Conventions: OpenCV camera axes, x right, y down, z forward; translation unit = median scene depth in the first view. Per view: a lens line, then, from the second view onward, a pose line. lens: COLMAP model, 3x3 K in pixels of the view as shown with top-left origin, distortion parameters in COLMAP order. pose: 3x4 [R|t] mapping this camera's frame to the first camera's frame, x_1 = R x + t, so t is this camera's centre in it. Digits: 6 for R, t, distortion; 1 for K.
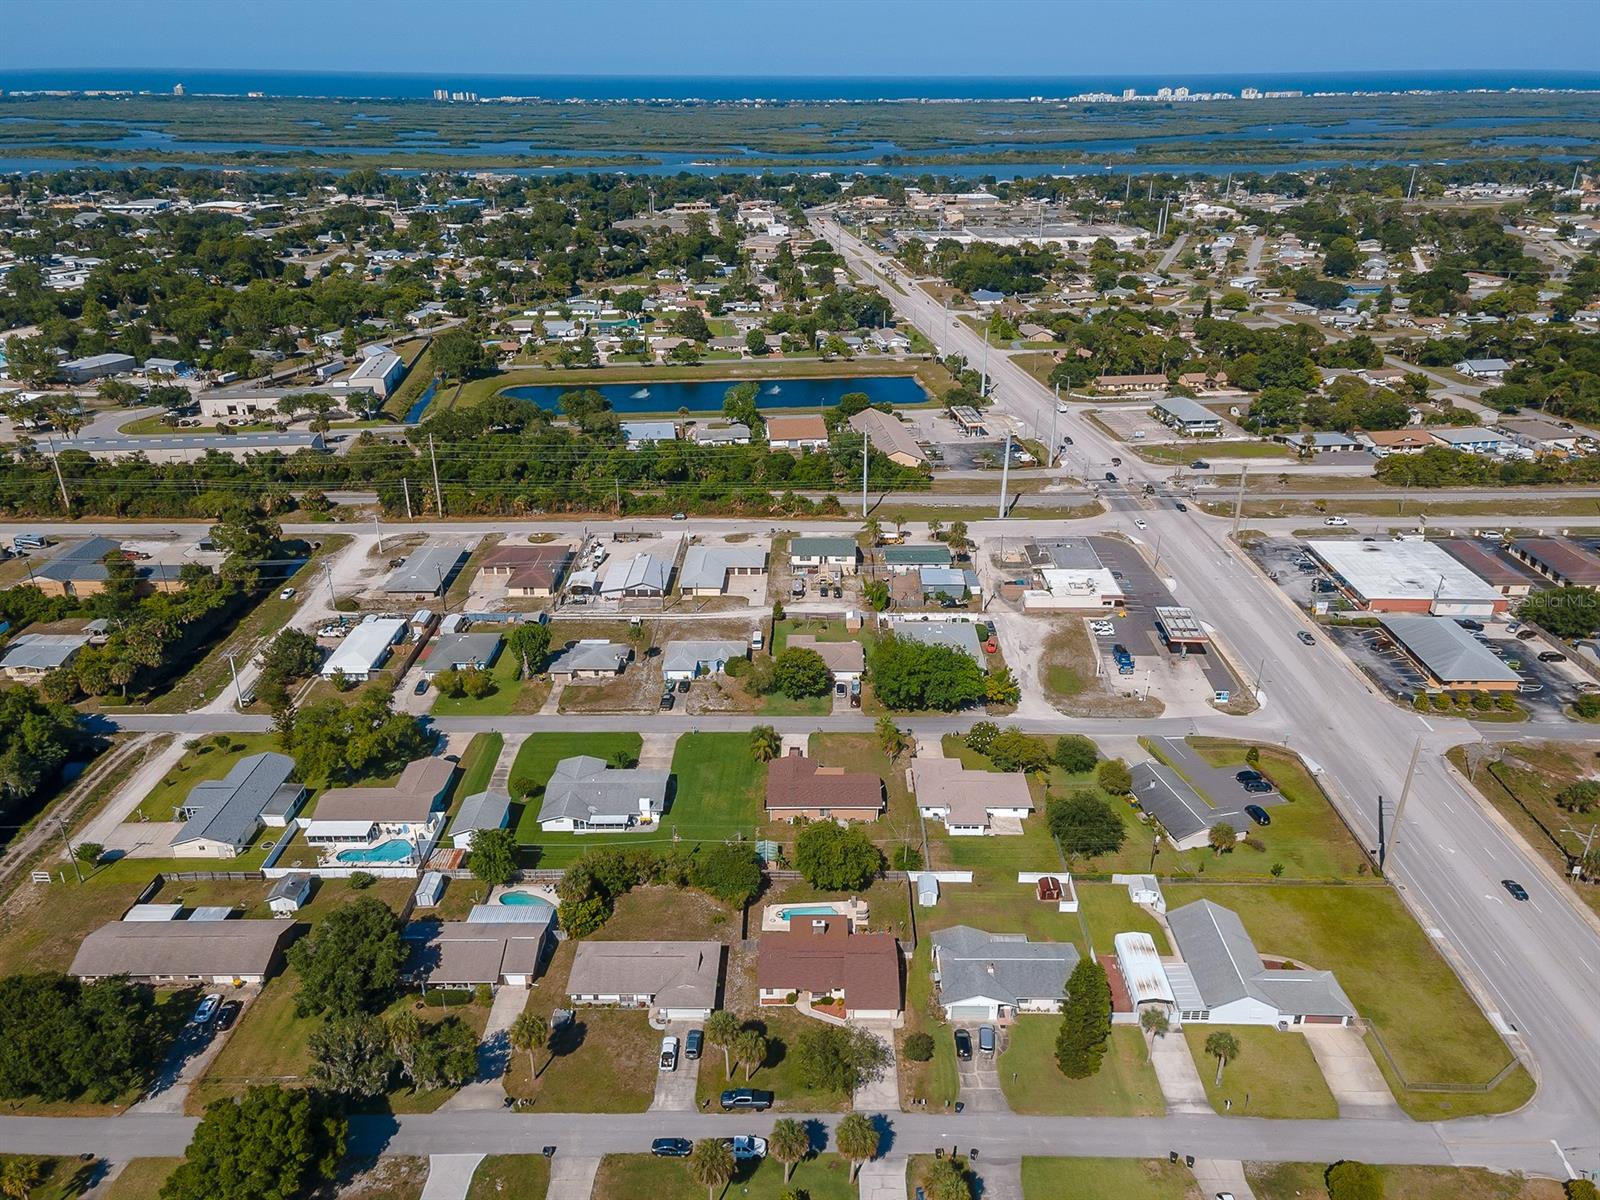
lens RADIAL K [[1087.2, 0, 821.0], [0, 1087.2, 599.6], [0, 0, 1]] dist [0.017471, 0.000406]
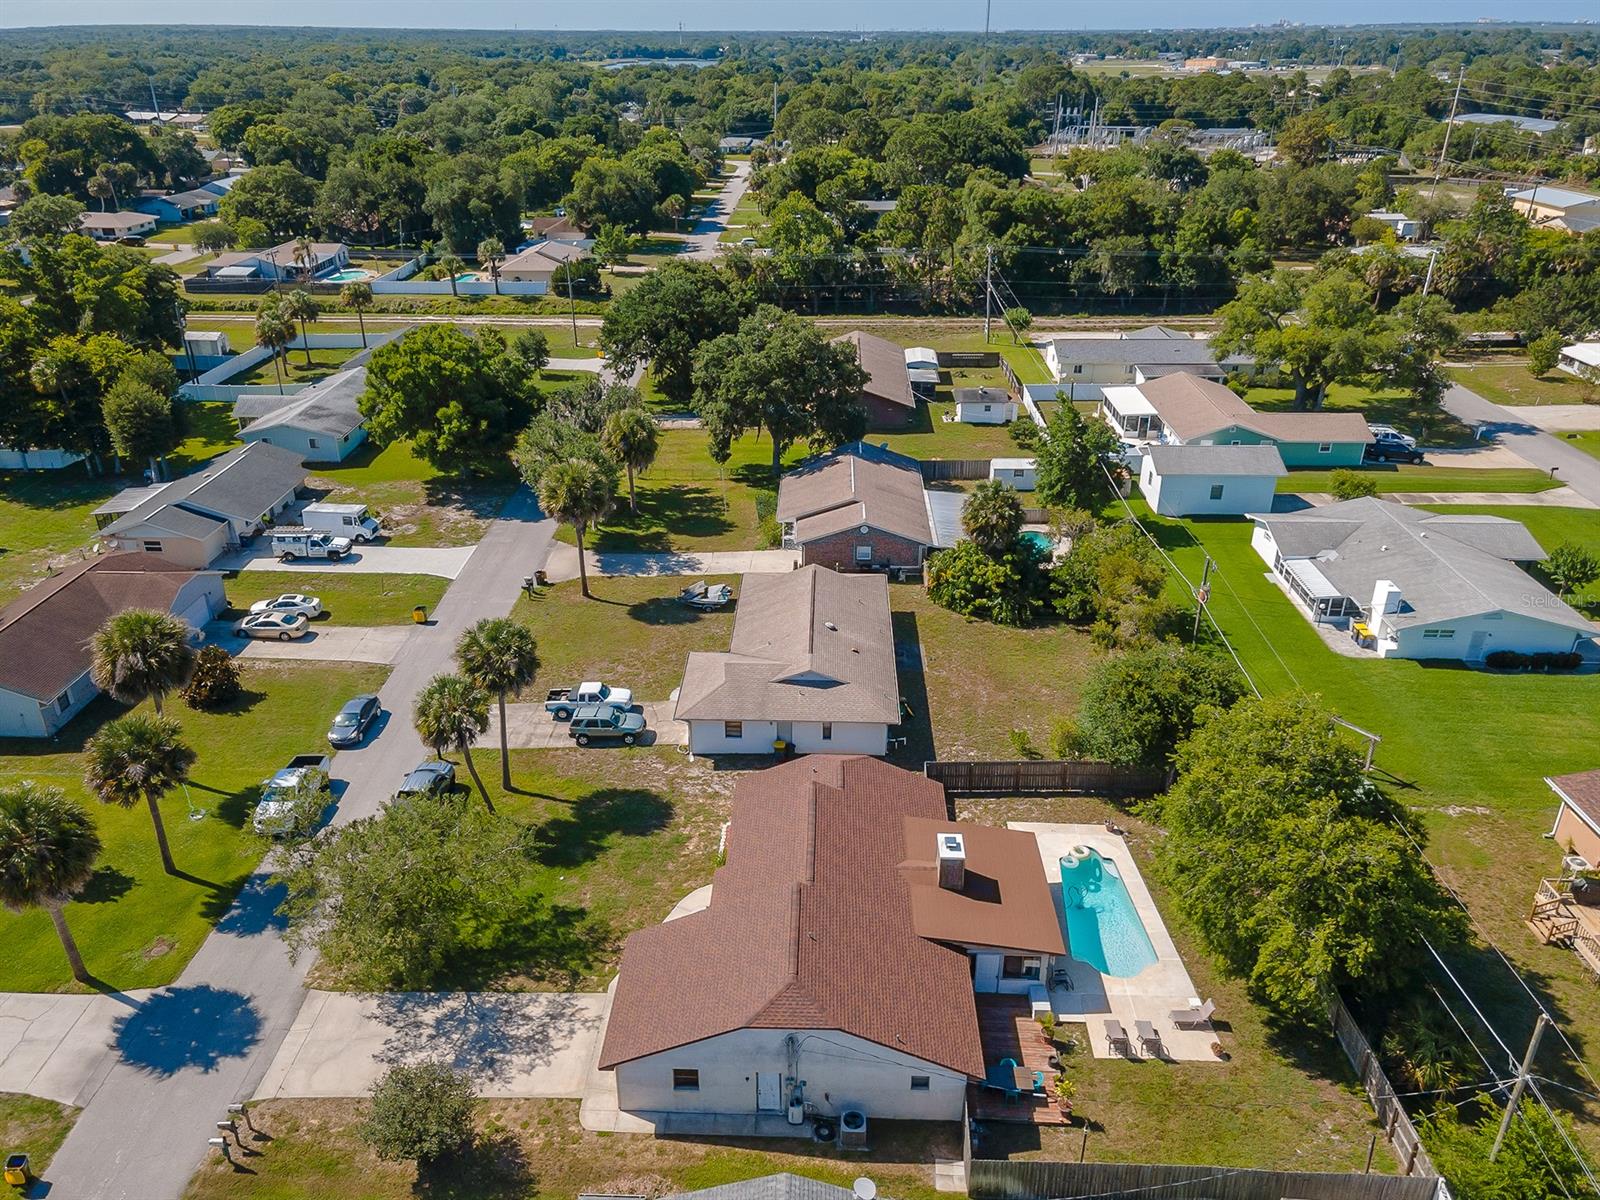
lens RADIAL K [[1191.1, 0, 814.9], [0, 1191.1, 607.6], [0, 0, 1]] dist [0.042920, 0.006530]
pose [[-0.014644, 0.432557, -0.901487, 0.291945], [-0.408096, 0.820488, 0.400321, 0.127314], [0.912821, 0.373756, 0.164510, 0.931691]]
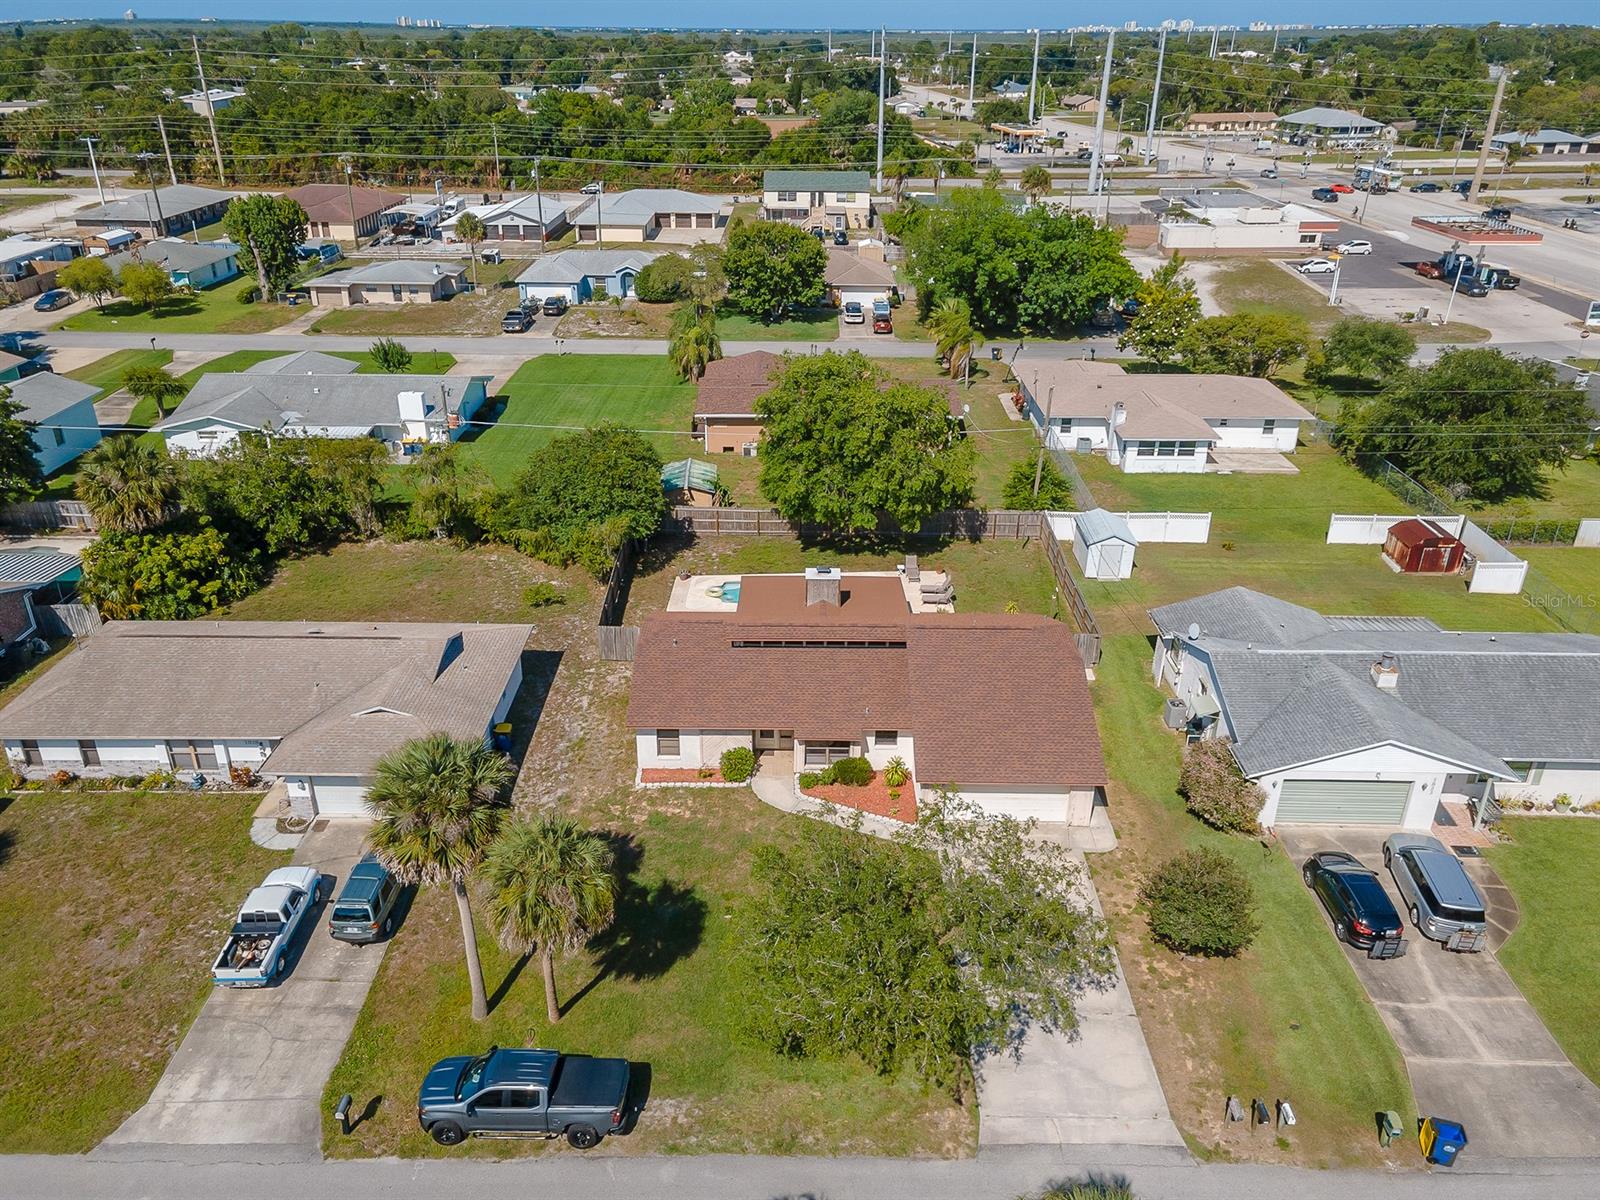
lens RADIAL K [[1142.6, 0, 795.9], [0, 1142.6, 600.3], [0, 0, 1]] dist [0.021832, 0.033016]
pose [[0.999974, 0.005001, -0.005110, -0.008973], [-0.004754, 0.998871, 0.047272, 0.304548], [0.005340, -0.047247, 0.998869, 0.679942]]
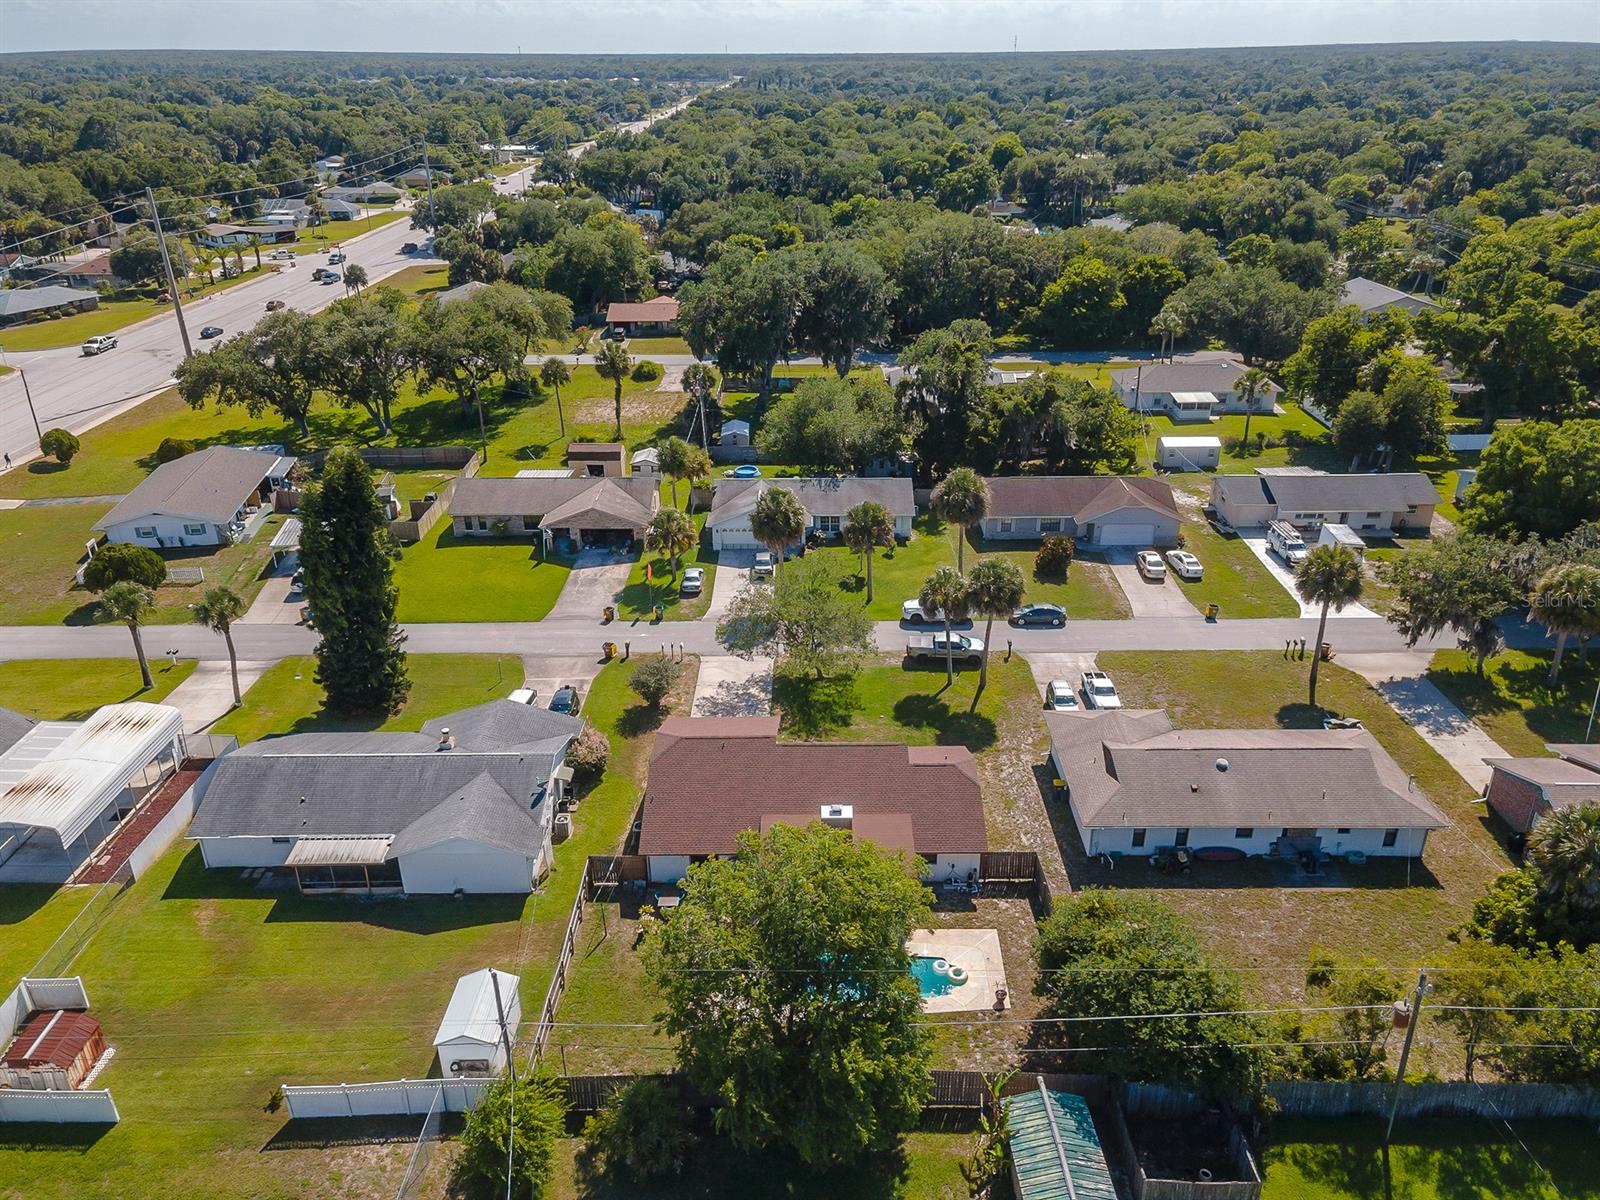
lens RADIAL K [[1191.1, 0, 814.9], [0, 1191.1, 607.6], [0, 0, 1]] dist [0.042920, 0.006530]
pose [[-0.999994, 0.002931, -0.001789, 0.006474], [0.000564, 0.654050, 0.756451, -0.068088], [0.003388, 0.756445, -0.654048, 1.285389]]
